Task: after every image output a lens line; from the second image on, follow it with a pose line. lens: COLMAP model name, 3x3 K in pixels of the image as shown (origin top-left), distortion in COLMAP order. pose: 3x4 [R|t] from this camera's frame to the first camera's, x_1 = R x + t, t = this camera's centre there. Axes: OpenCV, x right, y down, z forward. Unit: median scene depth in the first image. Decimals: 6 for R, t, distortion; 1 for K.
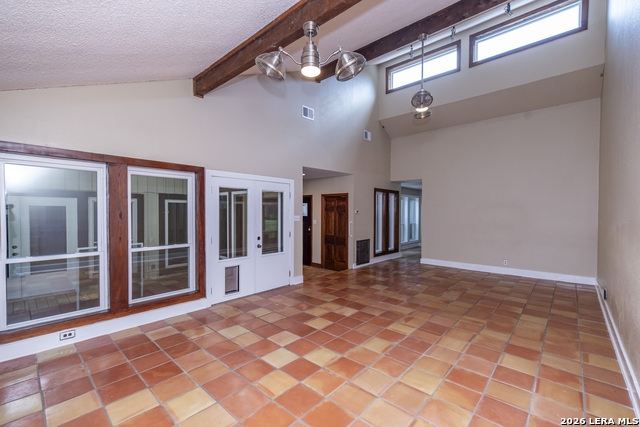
lens RADIAL K [[274.5, 0, 319.4], [0, 274.5, 215.3], [0, 0, 1]] dist [0.003632, 0.000216]
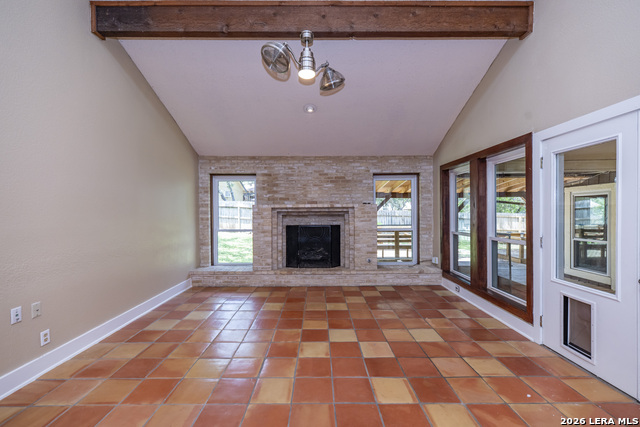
lens RADIAL K [[274.5, 0, 319.4], [0, 274.5, 215.3], [0, 0, 1]] dist [0.003632, 0.000216]
pose [[-0.742479, 0.006837, -0.669835, 0.538665], [-0.007357, 0.999804, 0.018359, 0.029331], [0.669829, 0.018559, -0.742283, 1.464040]]
